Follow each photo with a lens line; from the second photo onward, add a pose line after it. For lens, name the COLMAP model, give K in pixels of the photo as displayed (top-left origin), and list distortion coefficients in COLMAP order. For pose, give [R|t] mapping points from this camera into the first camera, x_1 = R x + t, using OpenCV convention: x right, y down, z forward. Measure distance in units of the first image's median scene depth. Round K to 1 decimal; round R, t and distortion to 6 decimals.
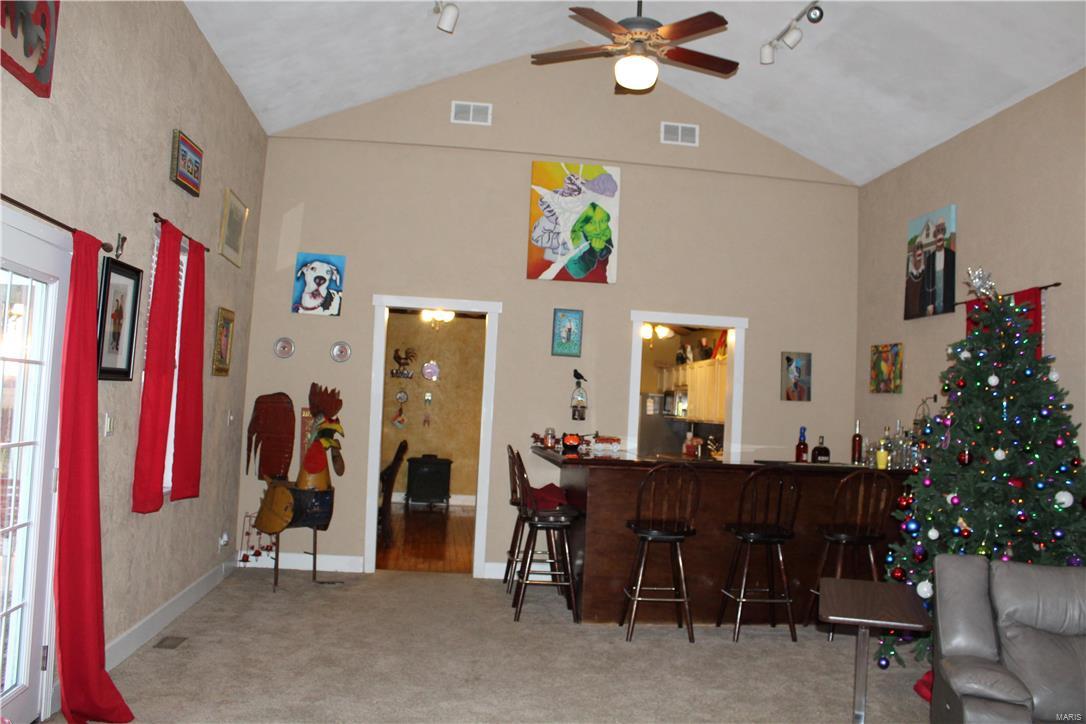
lens RADIAL K [[904.6, 0, 550.5], [0, 904.6, 353.4], [0, 0, 1]] dist [-0.149201, 0.119750]
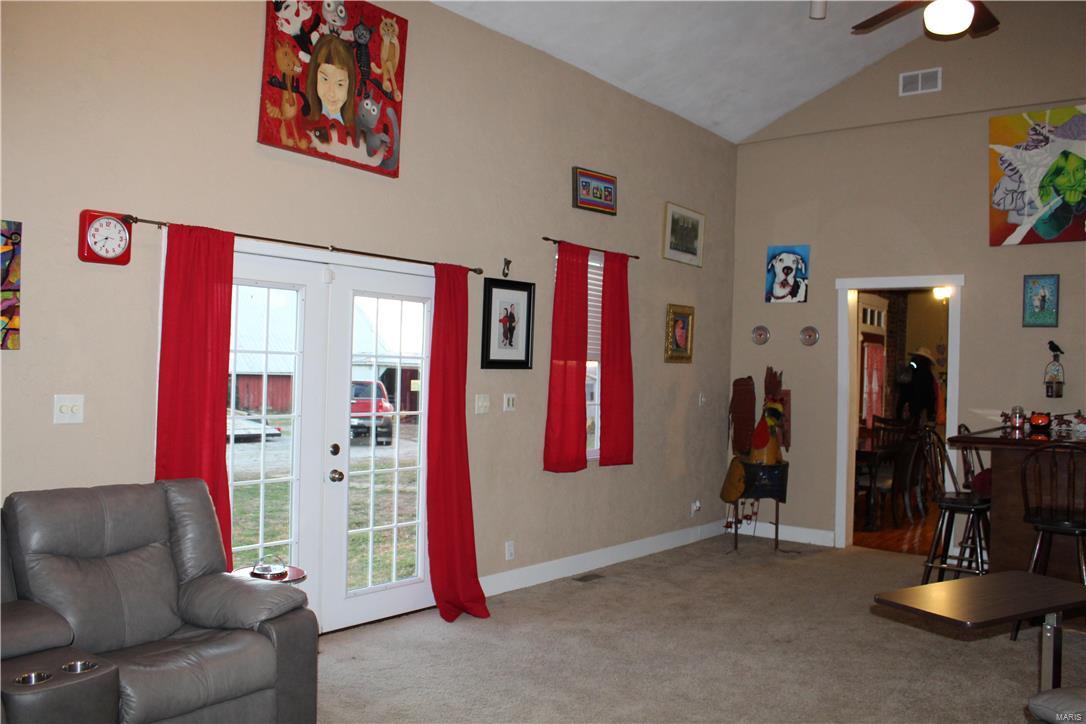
lens RADIAL K [[904.6, 0, 554.2], [0, 904.6, 359.2], [0, 0, 1]] dist [-0.149201, 0.119750]
pose [[0.710419, -0.039514, -0.702669, 0.290827], [0.051170, 0.998680, -0.004425, 0.014743], [0.701916, -0.032812, 0.711503, 0.040980]]
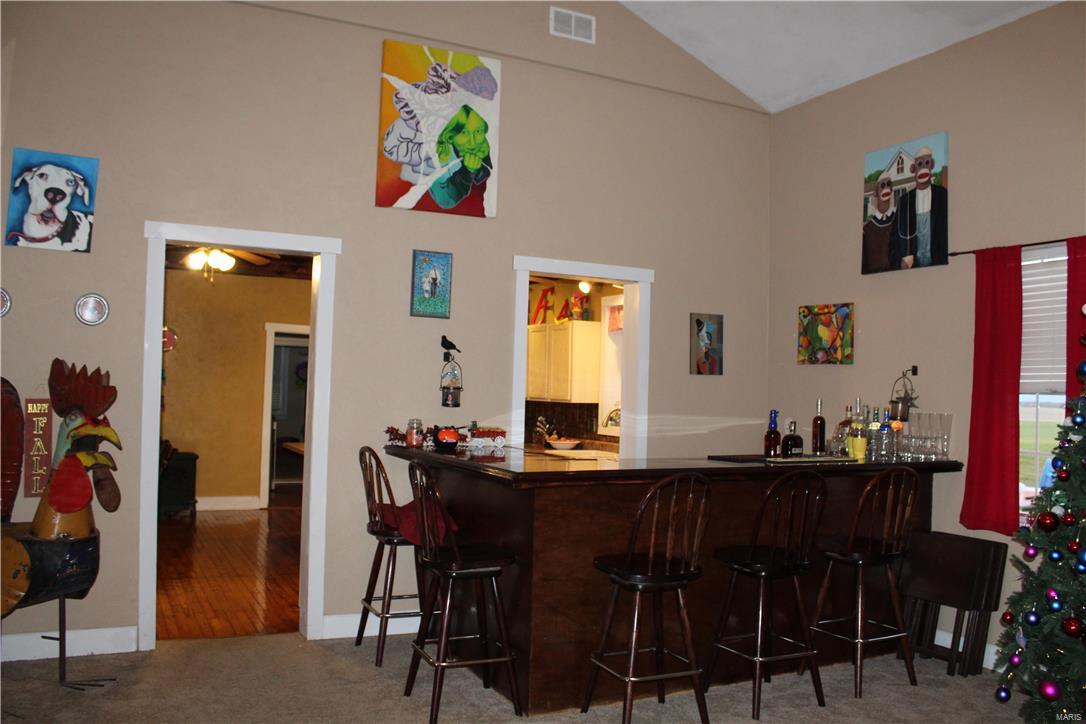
lens RADIAL K [[904.6, 0, 548.4], [0, 904.6, 351.9], [0, 0, 1]] dist [-0.149201, 0.119750]
pose [[0.941648, -0.008126, 0.336500, -0.138168], [-0.002932, 0.999473, 0.032339, 0.007321], [-0.336585, -0.031438, 0.941128, 0.306977]]
